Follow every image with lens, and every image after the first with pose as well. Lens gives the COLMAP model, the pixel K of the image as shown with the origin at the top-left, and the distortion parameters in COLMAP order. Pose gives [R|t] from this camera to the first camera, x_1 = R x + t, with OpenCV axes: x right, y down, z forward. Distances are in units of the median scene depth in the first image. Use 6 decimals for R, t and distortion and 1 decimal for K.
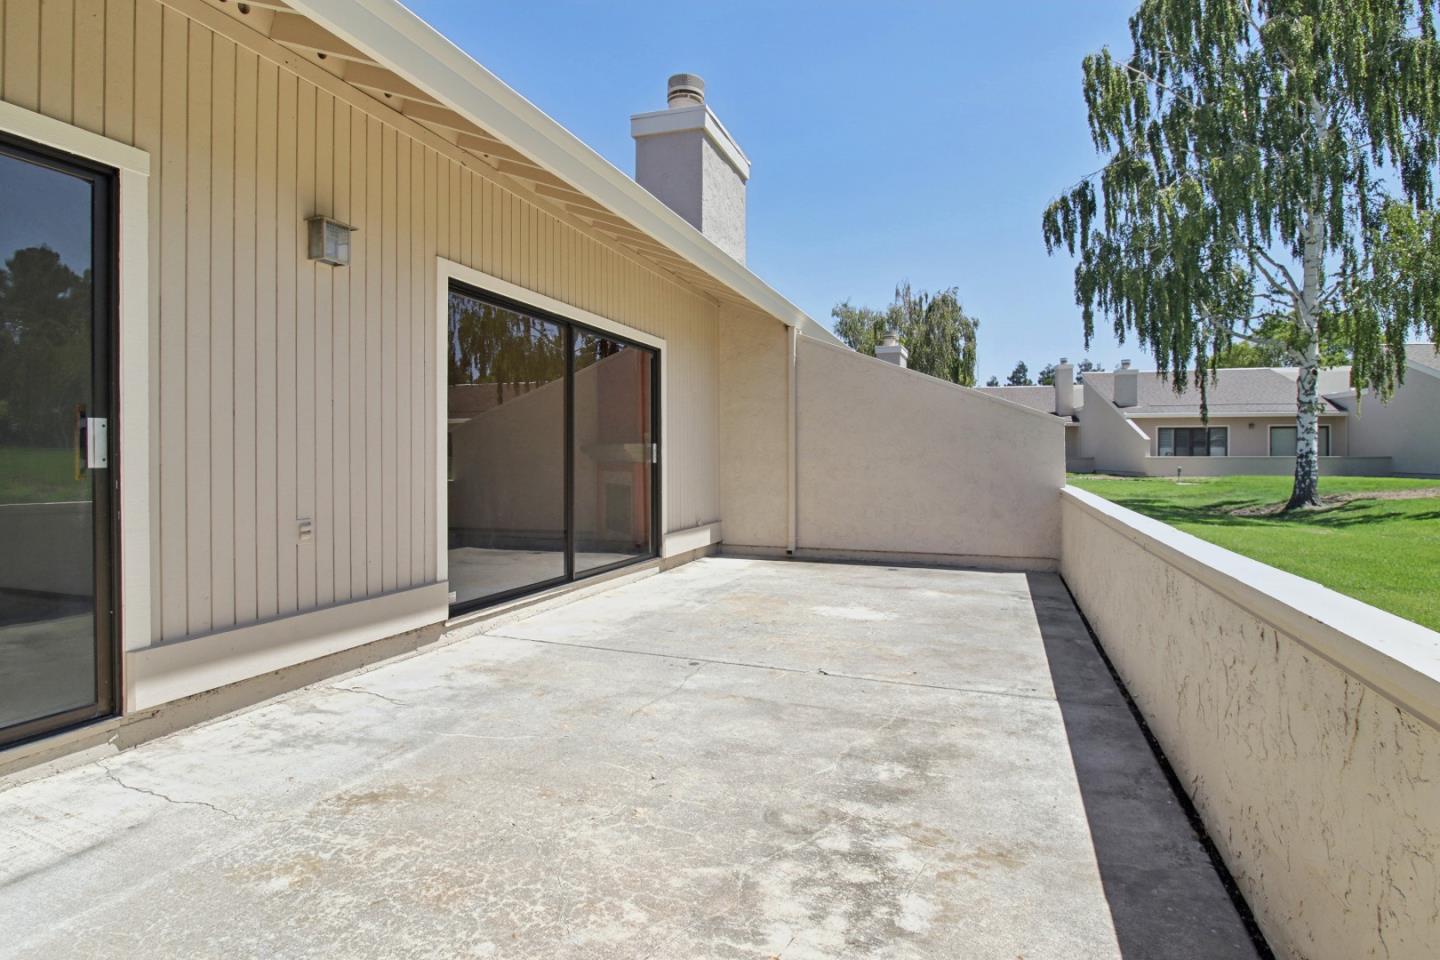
lens RADIAL K [[742.3, 0, 722.9], [0, 742.3, 459.3], [0, 0, 1]] dist [0.005168, -0.009413]
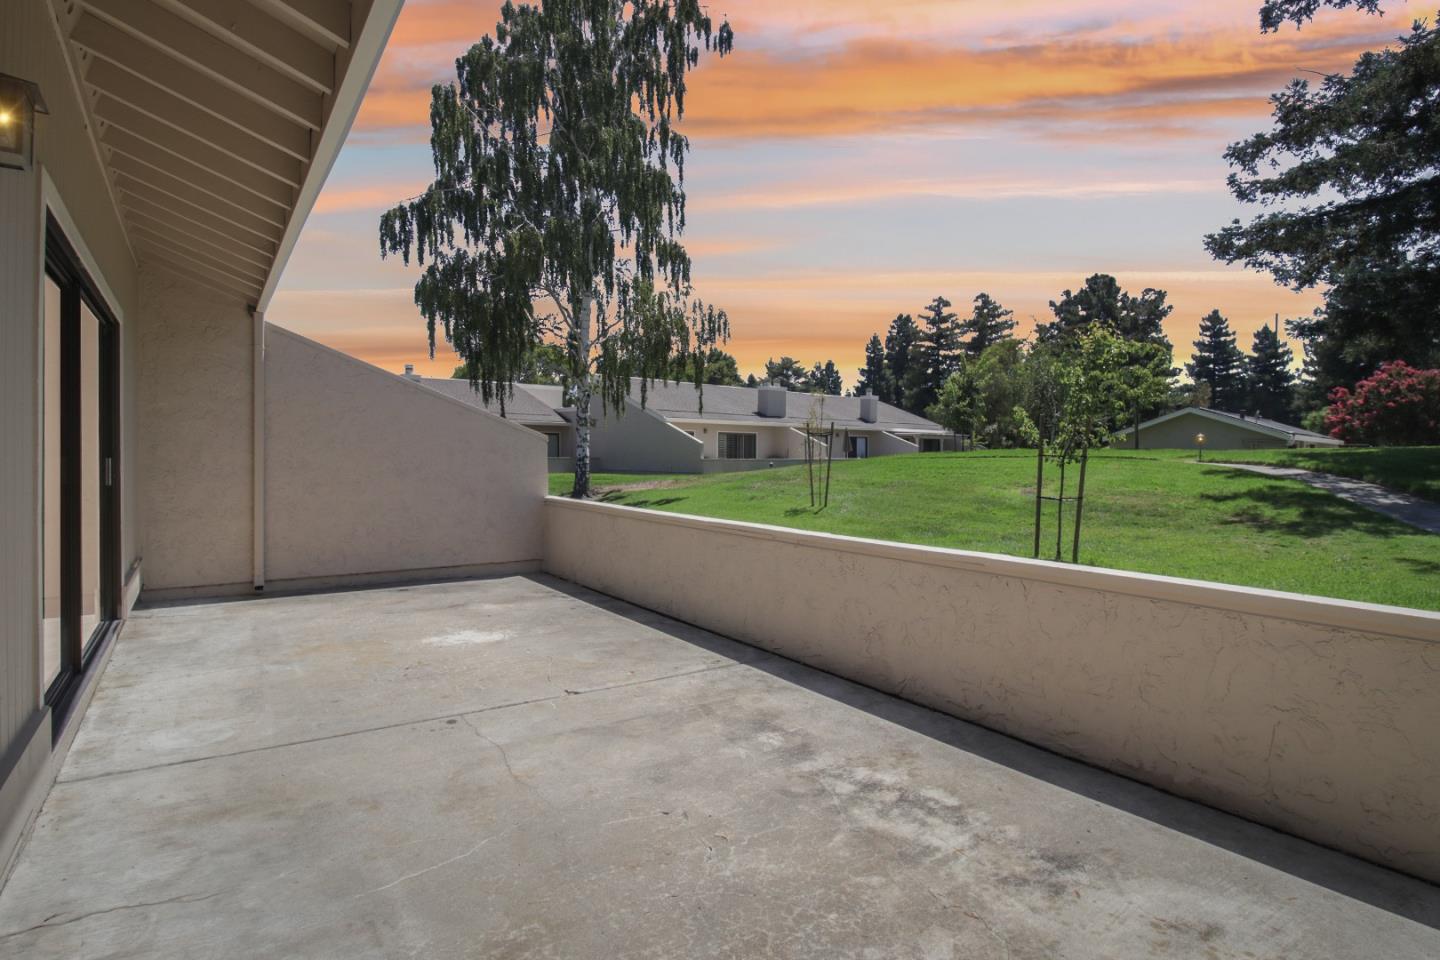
lens RADIAL K [[742.3, 0, 722.9], [0, 742.3, 459.3], [0, 0, 1]] dist [0.005168, -0.009413]
pose [[0.573818, -0.000379, 0.818983, -0.738196], [-0.004044, 0.999986, 0.003297, -0.054626], [-0.818973, -0.005204, 0.573809, 0.286166]]
